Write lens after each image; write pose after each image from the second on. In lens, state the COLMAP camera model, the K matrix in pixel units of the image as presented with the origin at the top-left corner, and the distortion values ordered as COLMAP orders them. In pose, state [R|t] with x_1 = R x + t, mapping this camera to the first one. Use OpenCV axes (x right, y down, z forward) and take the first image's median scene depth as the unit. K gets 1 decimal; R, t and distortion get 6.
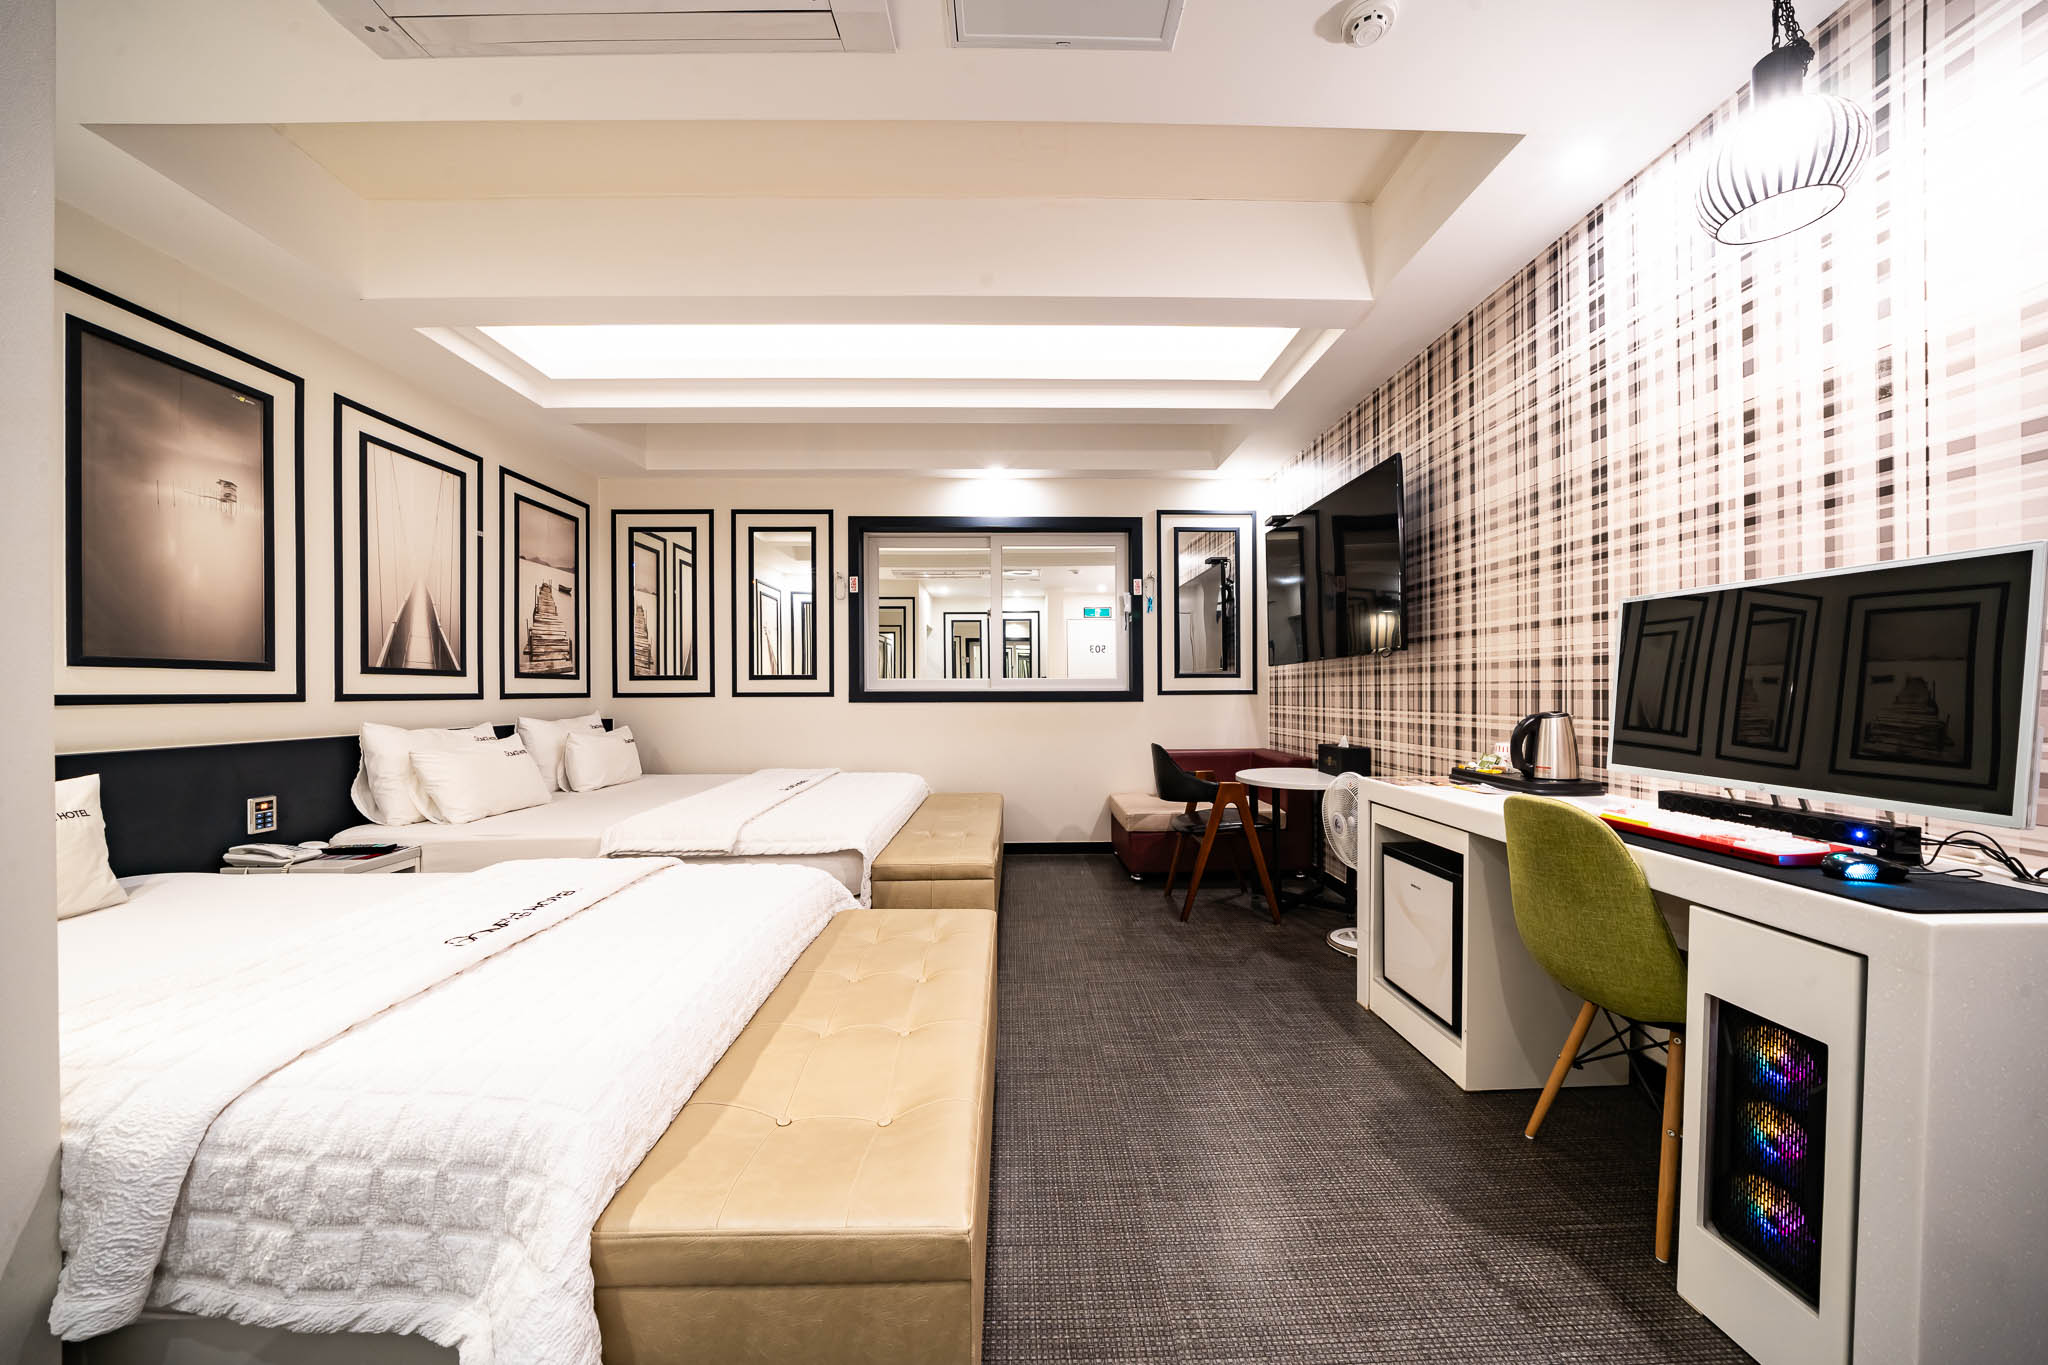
lens RADIAL K [[708.3, 0, 1022.0], [0, 708.3, 690.4], [0, 0, 1]] dist [-0.018842, 0.000470]
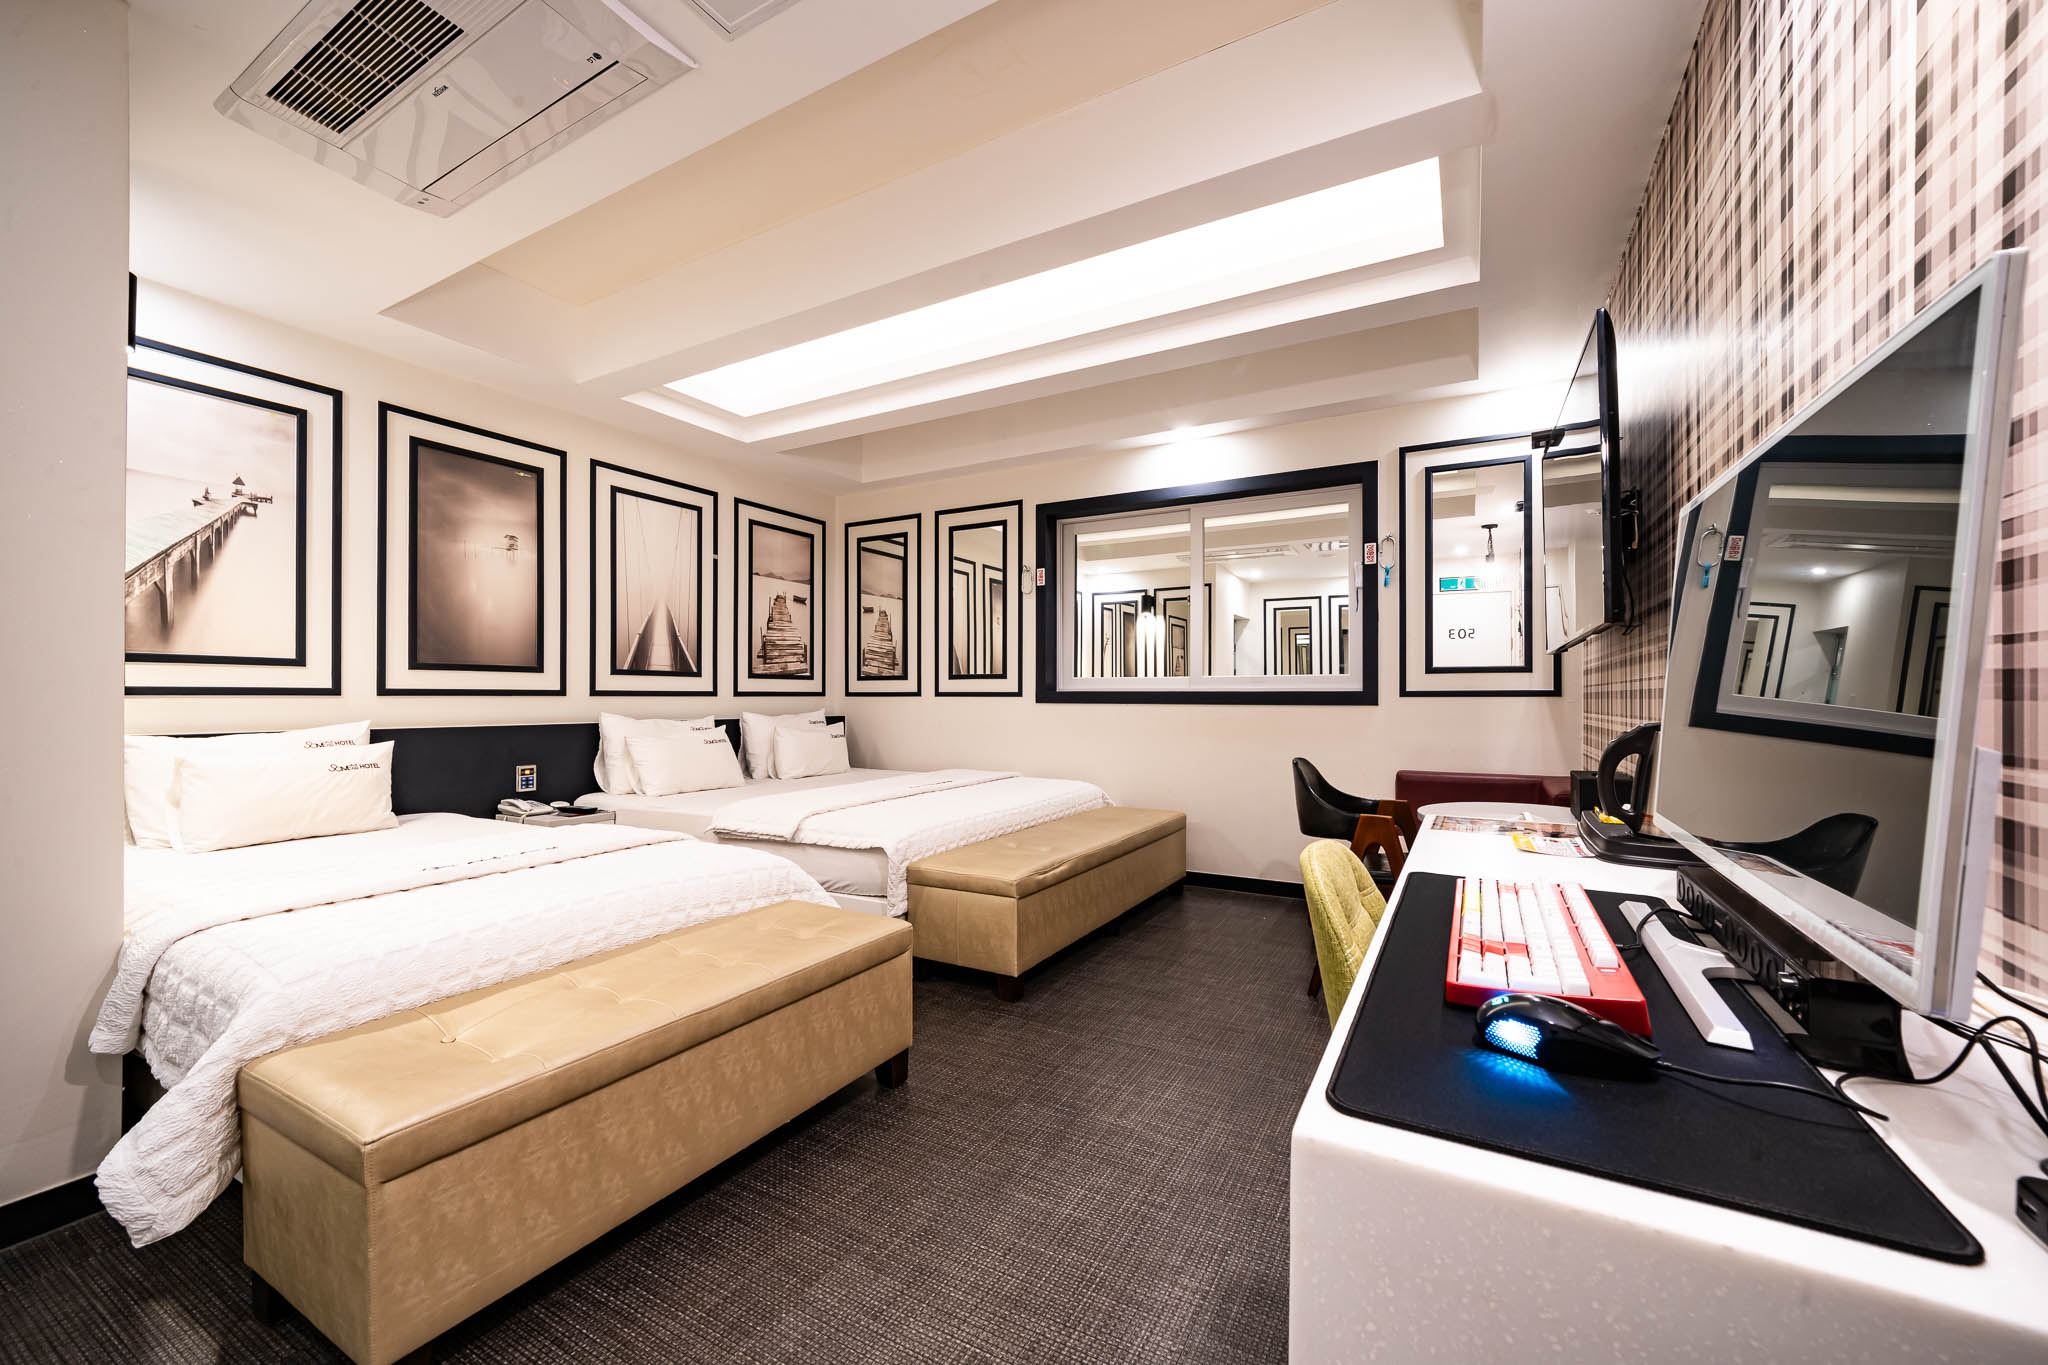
lens RADIAL K [[798.9, 0, 1023.0], [0, 798.9, 692.8], [0, 0, 1]] dist [-0.007642, -0.001056]
pose [[0.860438, 0.002699, -0.509548, 0.316373], [-0.003922, 0.999991, -0.001326, 0.005715], [0.509540, 0.003140, 0.860441, 0.089471]]
